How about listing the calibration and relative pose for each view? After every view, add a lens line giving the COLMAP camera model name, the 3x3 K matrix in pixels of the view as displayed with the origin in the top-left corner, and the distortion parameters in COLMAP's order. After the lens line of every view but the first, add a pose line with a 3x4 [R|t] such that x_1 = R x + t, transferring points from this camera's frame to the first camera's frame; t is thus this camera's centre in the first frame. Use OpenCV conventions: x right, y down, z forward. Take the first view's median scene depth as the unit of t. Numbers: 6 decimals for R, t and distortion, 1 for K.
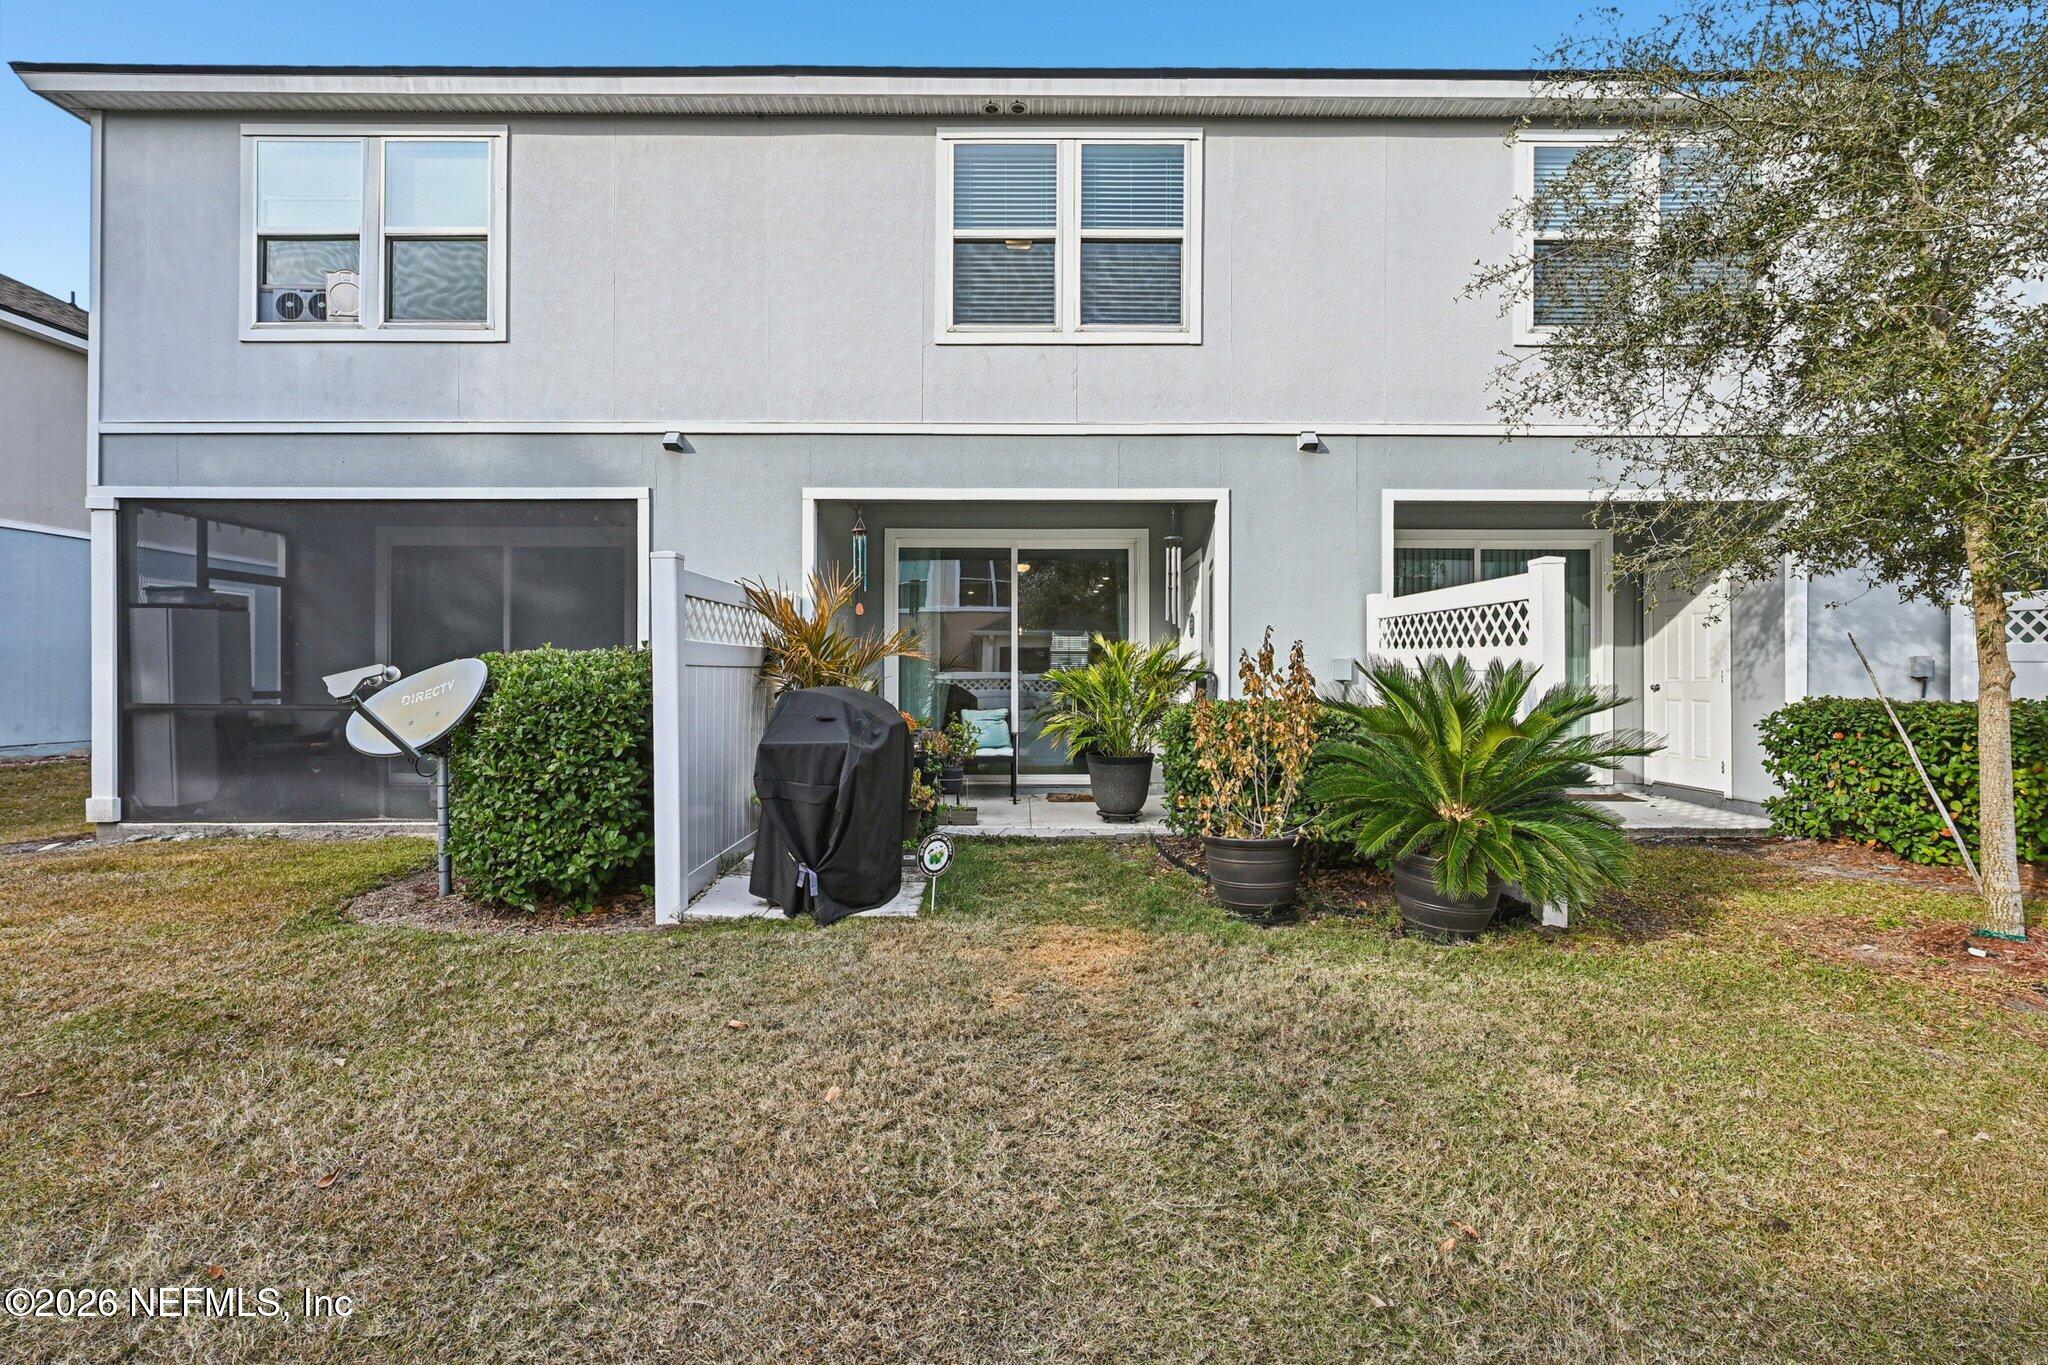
lens RADIAL K [[934.6, 0, 1034.2], [0, 934.6, 678.6], [0, 0, 1]] dist [0.000192, 0.000117]
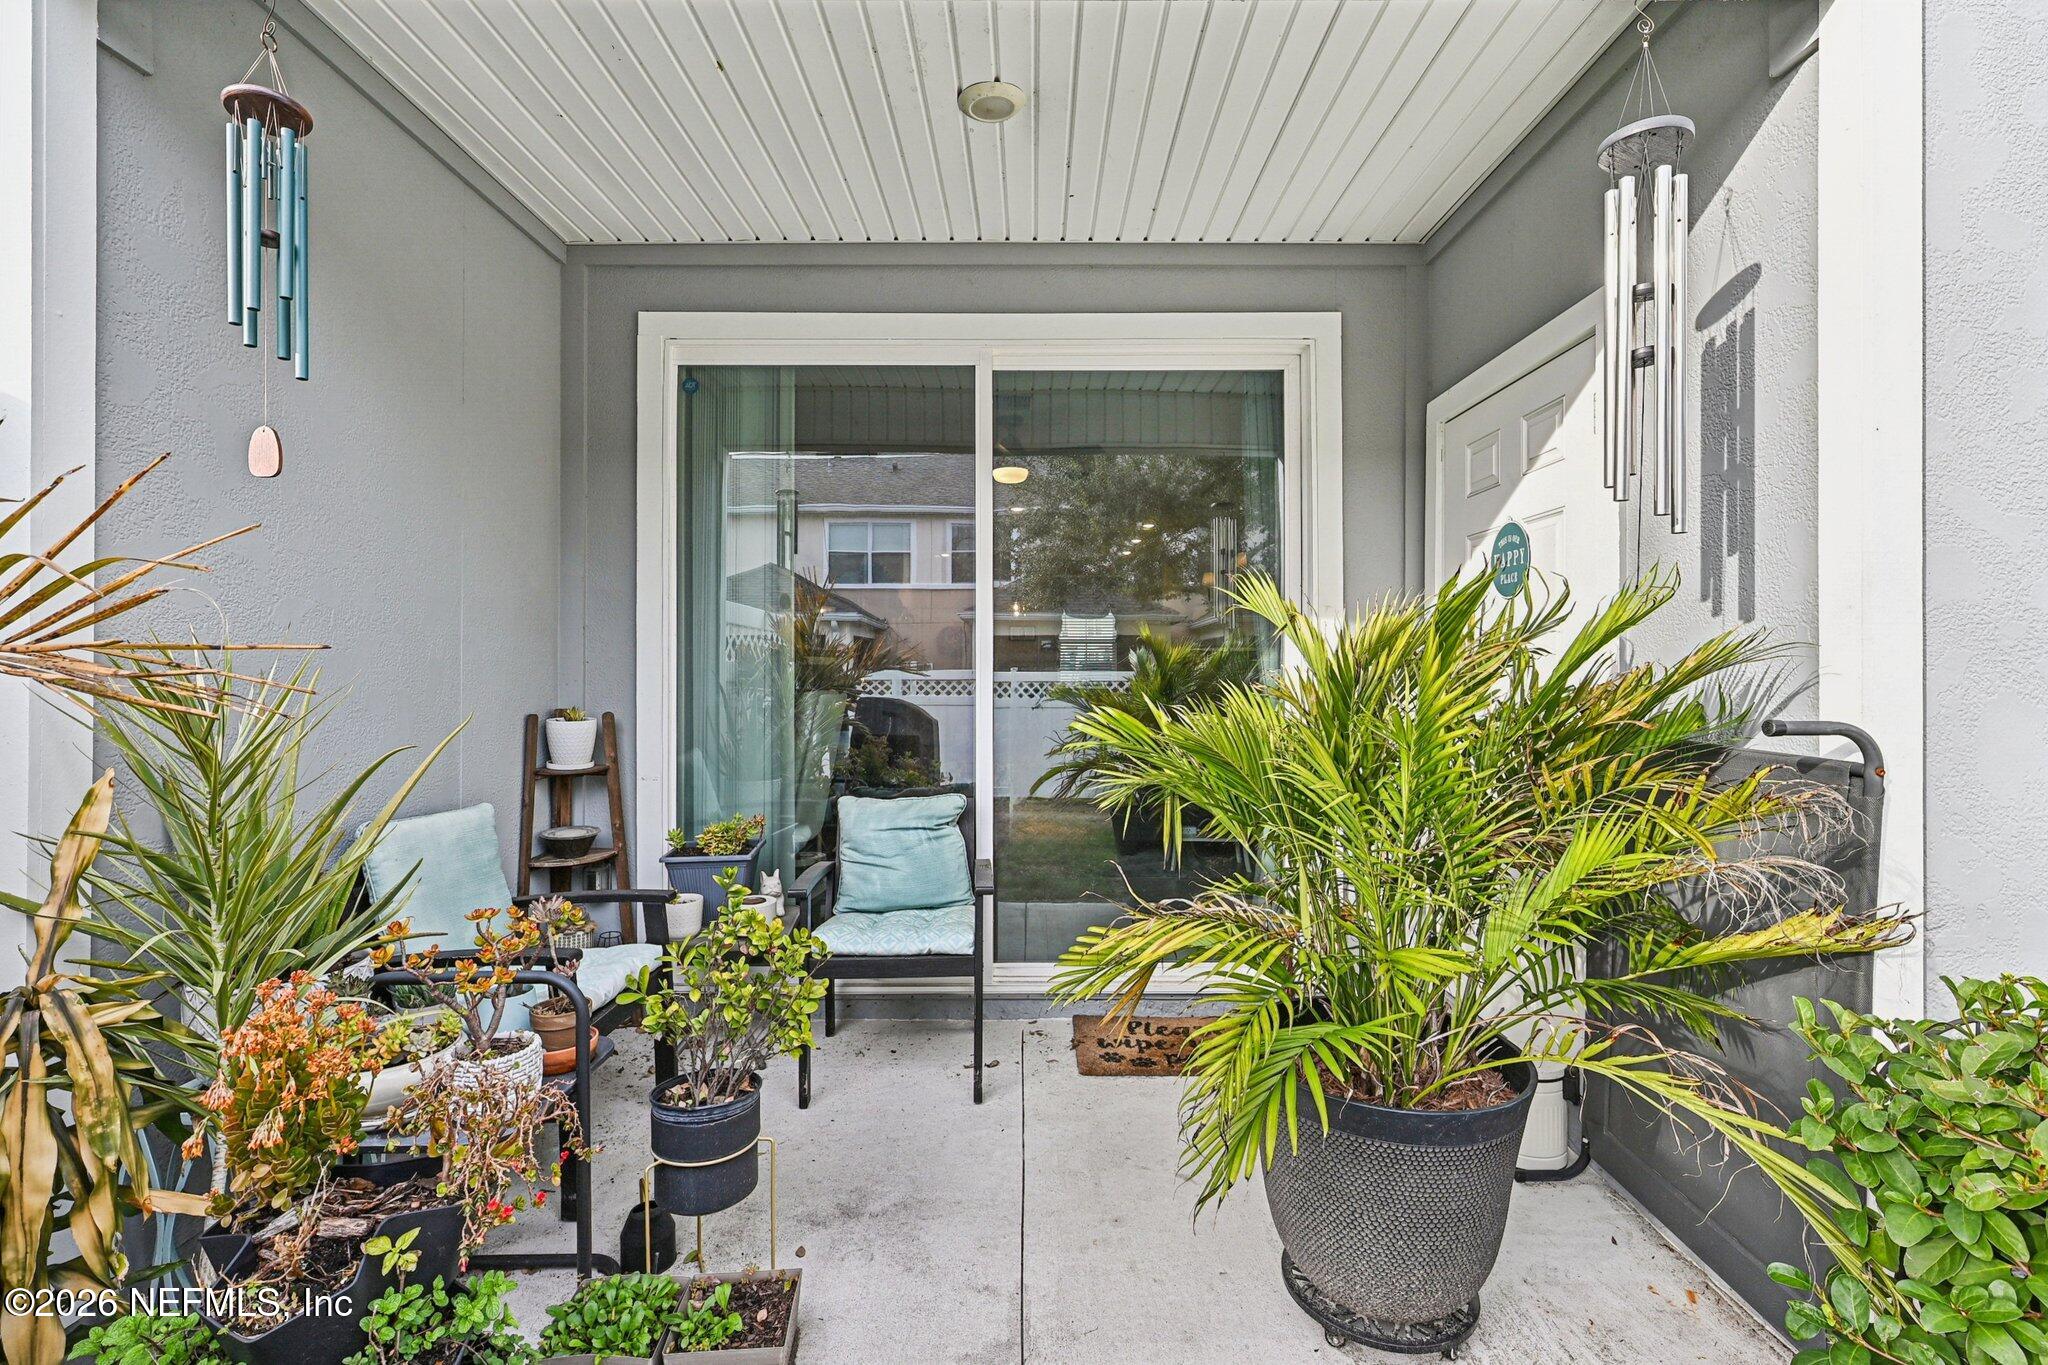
lens RADIAL K [[934.6, 0, 1034.2], [0, 934.6, 678.6], [0, 0, 1]] dist [0.000192, 0.000117]
pose [[0.999987, -0.004174, -0.002888, 0.000113], [0.004203, 0.999940, 0.010071, -0.016077], [0.002845, -0.010083, 0.999945, 0.621760]]
